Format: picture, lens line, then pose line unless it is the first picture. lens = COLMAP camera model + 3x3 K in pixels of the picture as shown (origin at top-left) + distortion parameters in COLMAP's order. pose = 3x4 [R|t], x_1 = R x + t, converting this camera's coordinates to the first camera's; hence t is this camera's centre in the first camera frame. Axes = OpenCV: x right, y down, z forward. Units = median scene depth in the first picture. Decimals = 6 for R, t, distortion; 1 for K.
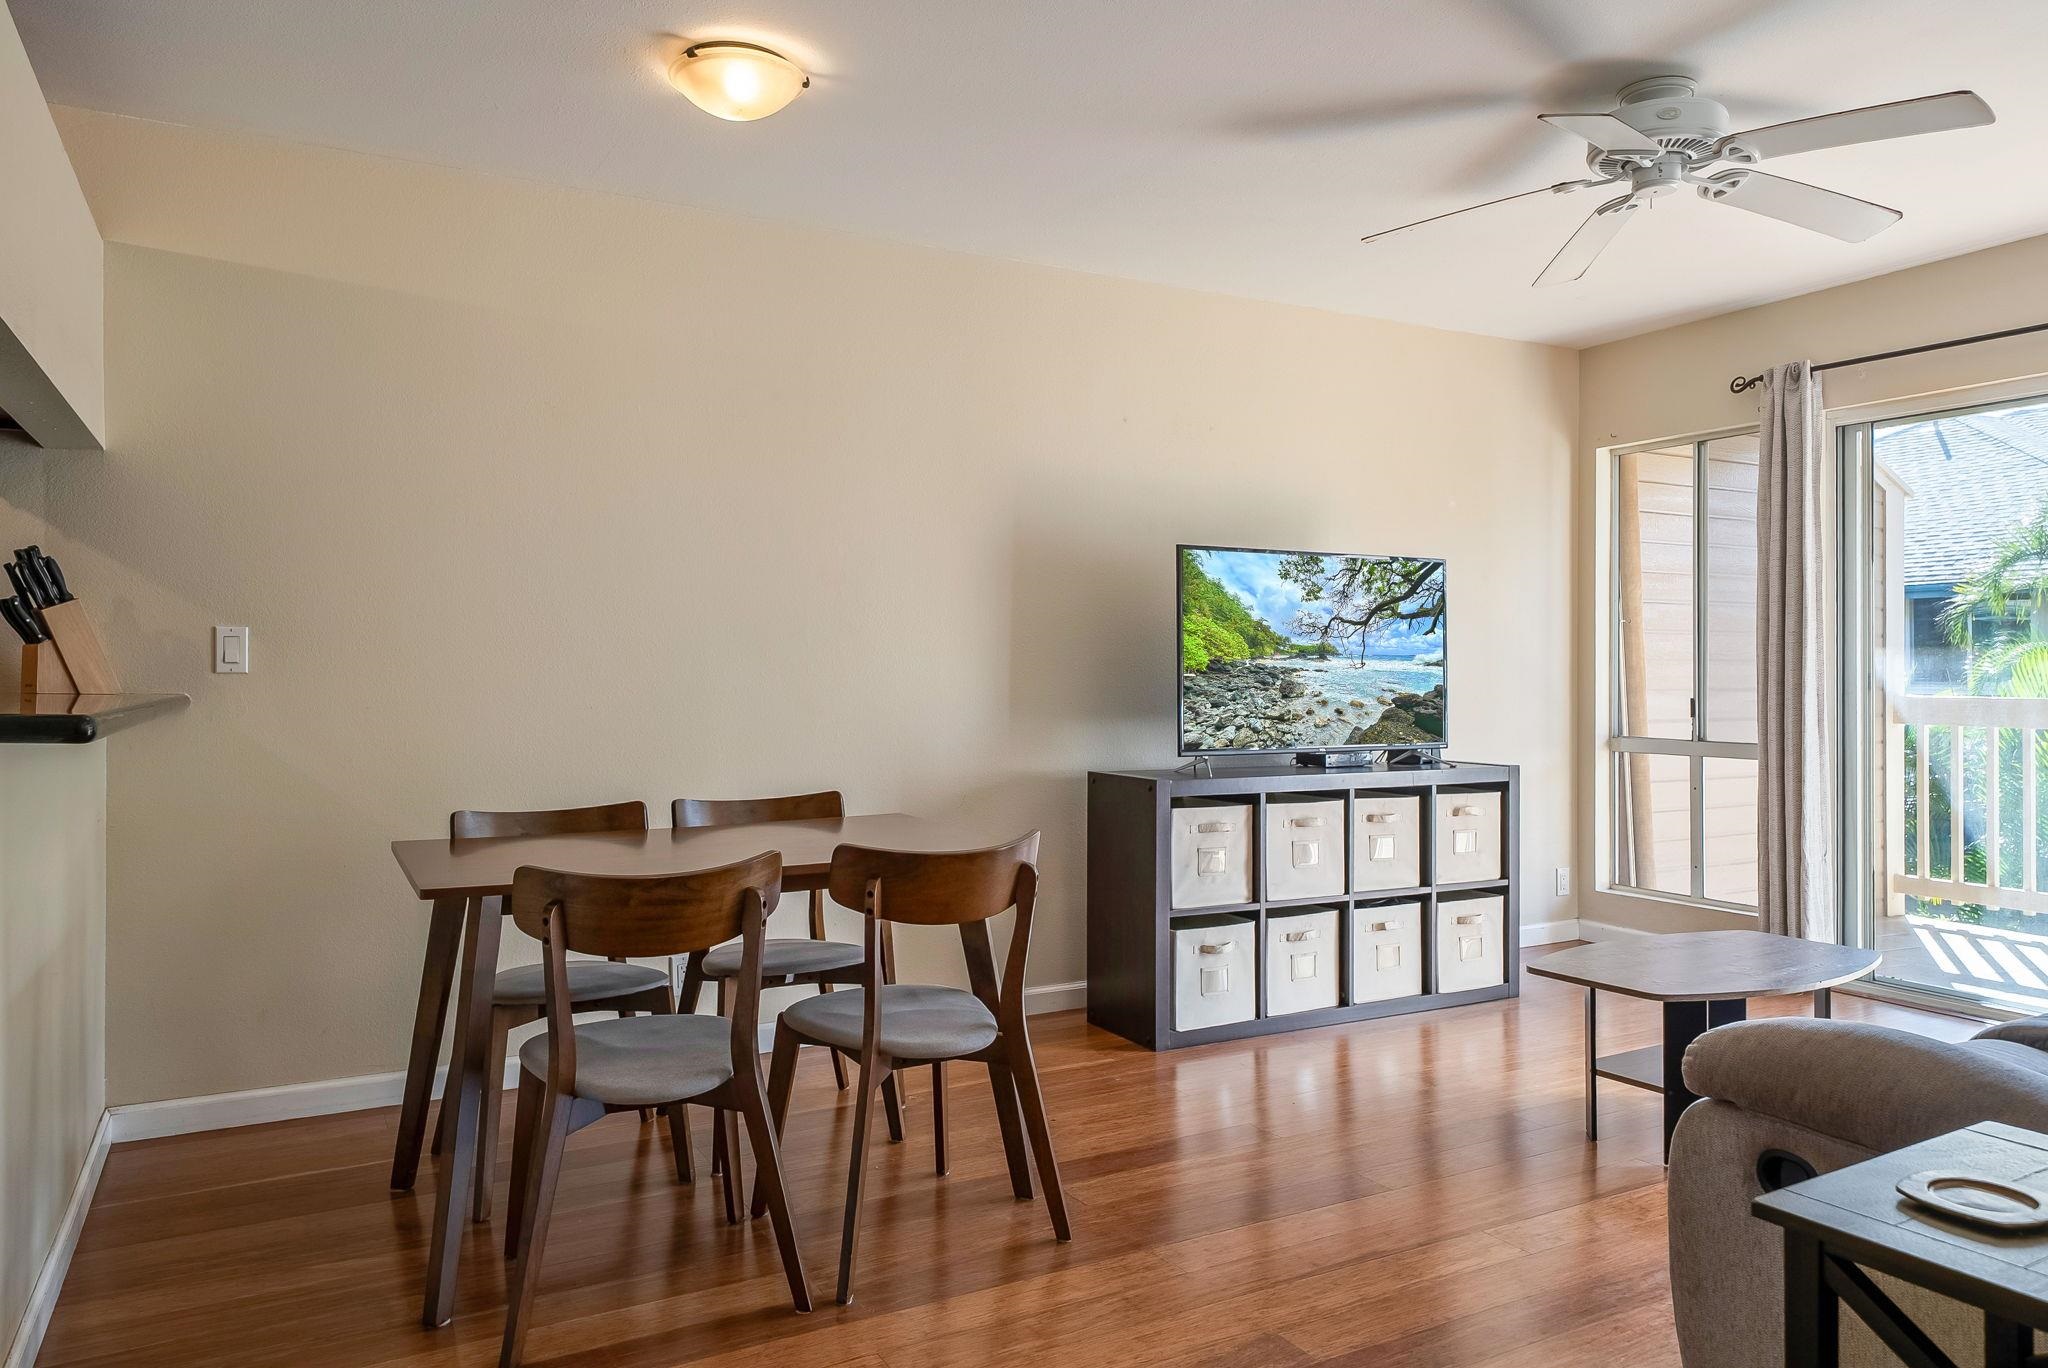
lens RADIAL K [[1371.5, 0, 1024.3], [0, 1371.5, 724.5], [0, 0, 1]] dist [0.001324, 0.000139]
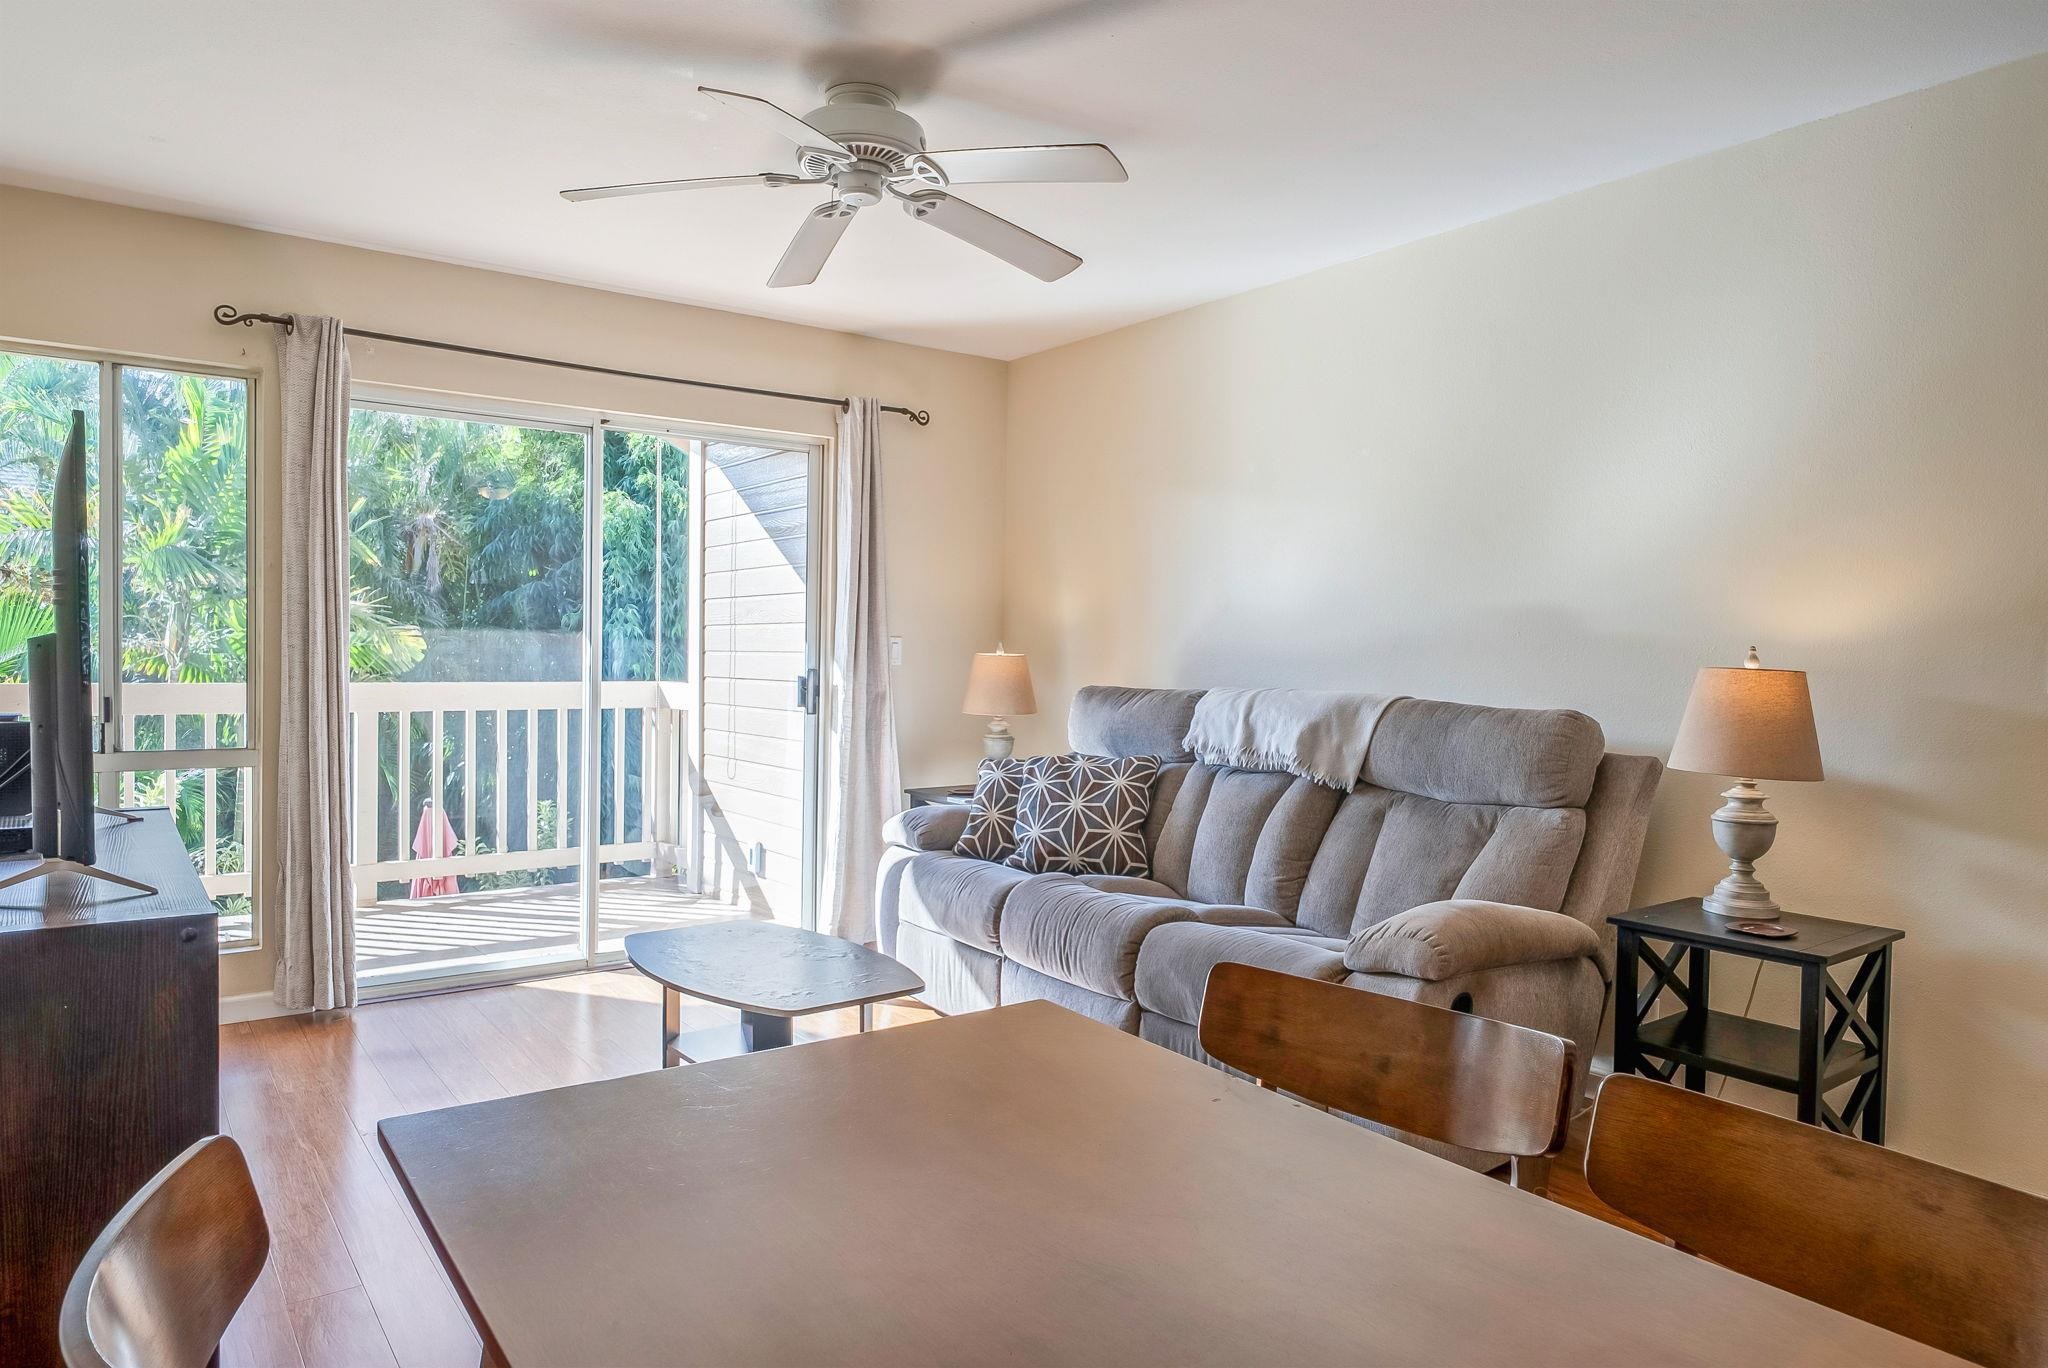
lens RADIAL K [[1271.7, 0, 1024.0], [0, 1271.7, 684.0], [0, 0, 1]] dist [-0.000961, 0.000206]
pose [[-0.115005, -0.023684, 0.993083, -0.329090], [0.024562, 0.999342, 0.026678, -0.036603], [-0.993061, 0.027460, -0.114347, 0.668536]]
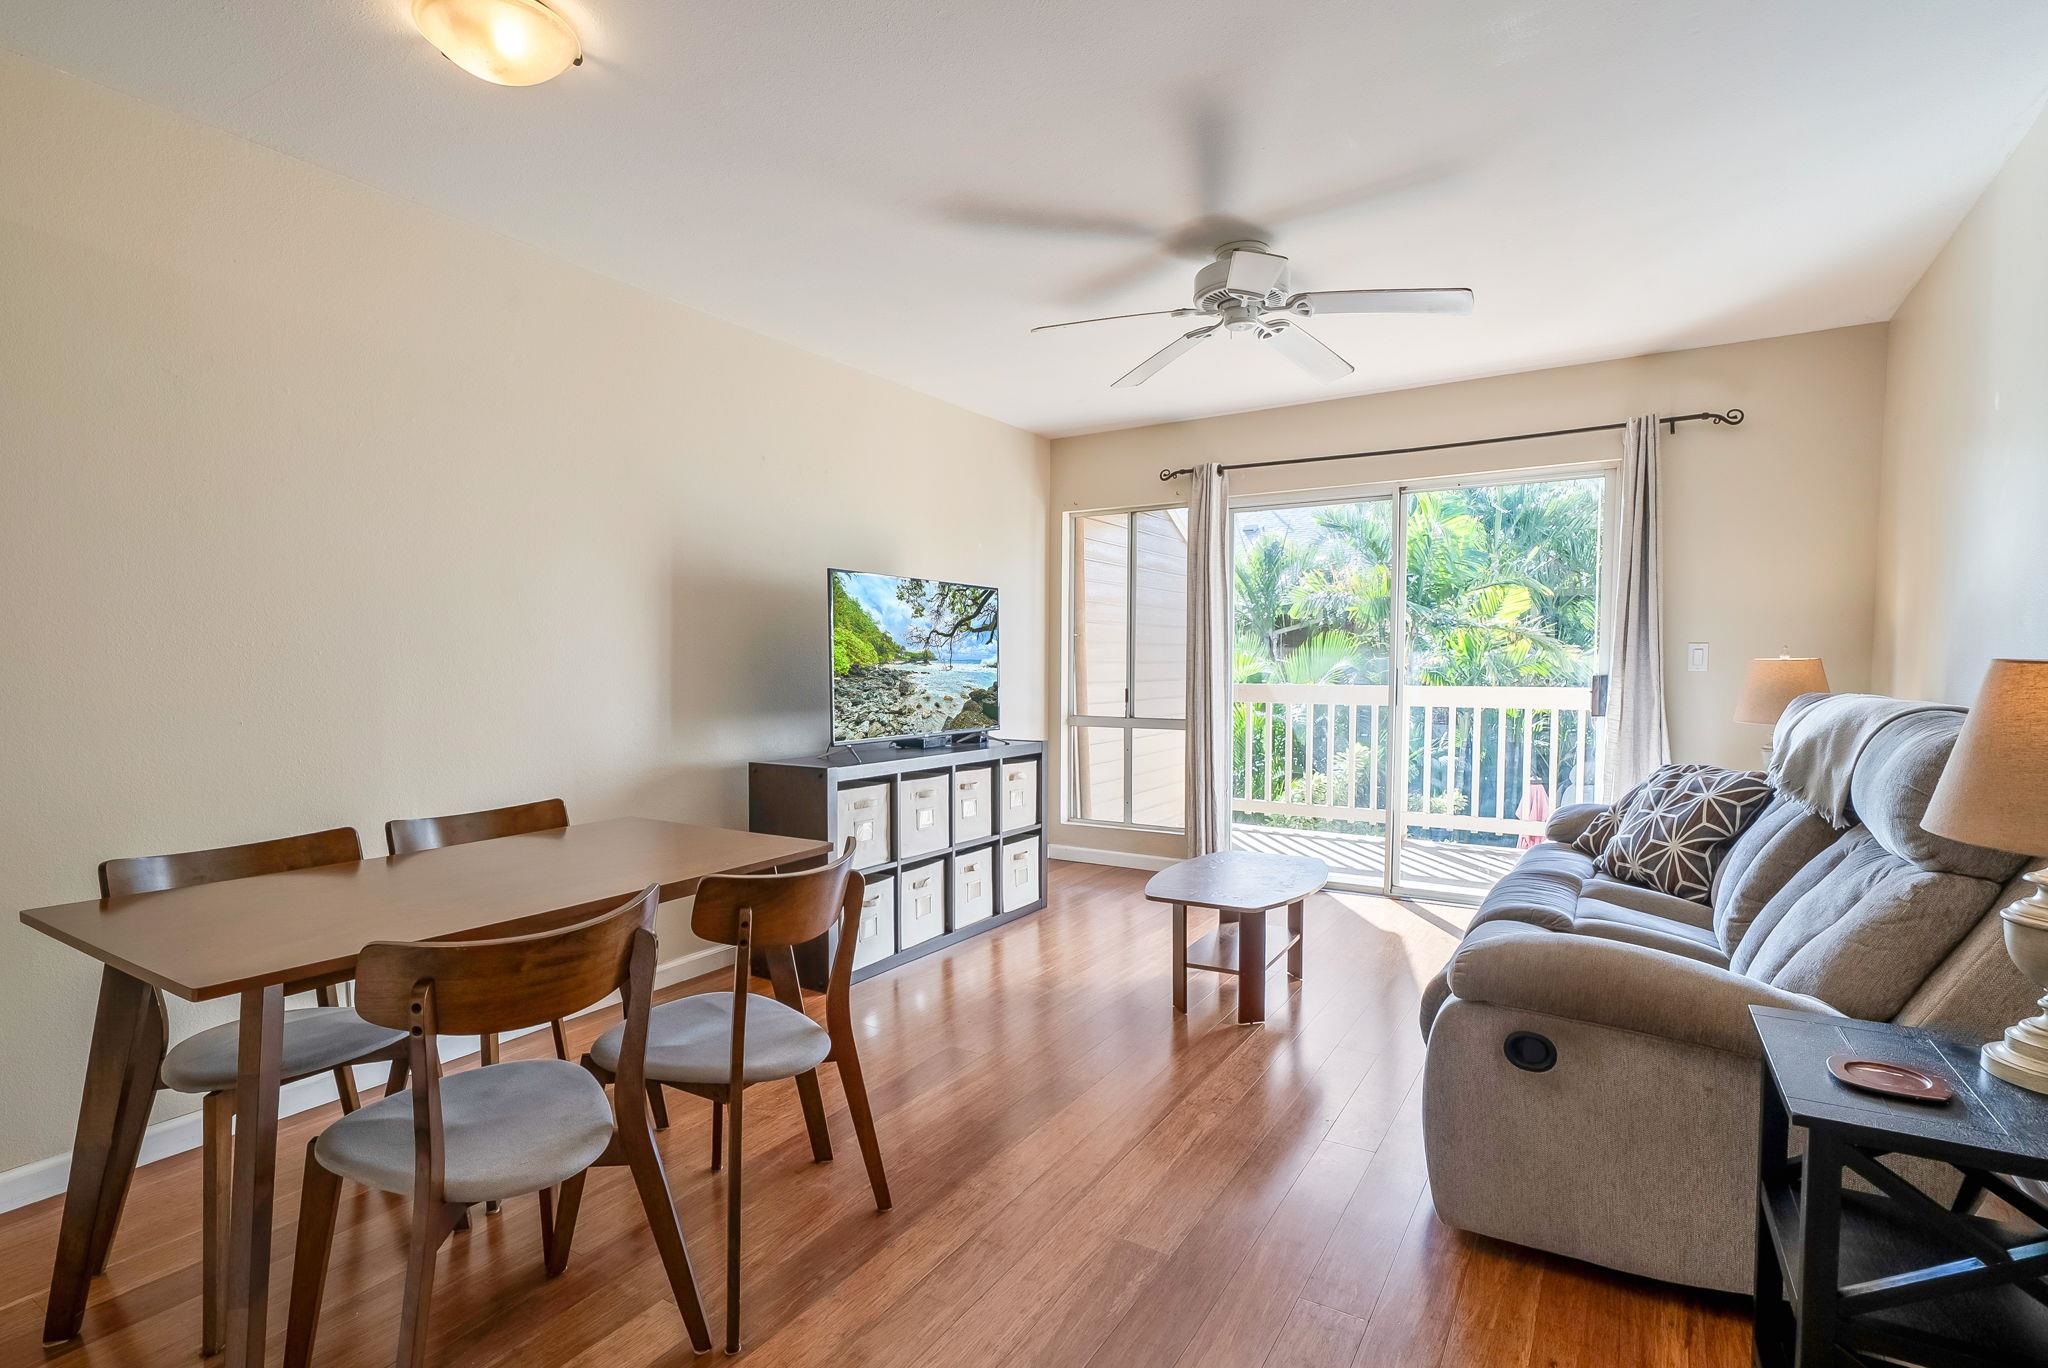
lens RADIAL K [[996.9, 0, 1027.9], [0, 996.9, 737.8], [0, 0, 1]] dist [0.000562, 0.000159]
pose [[0.873862, -0.038087, 0.484679, -0.149524], [0.020144, 0.998907, 0.042176, -0.016366], [-0.485756, -0.027092, 0.873674, 0.148790]]
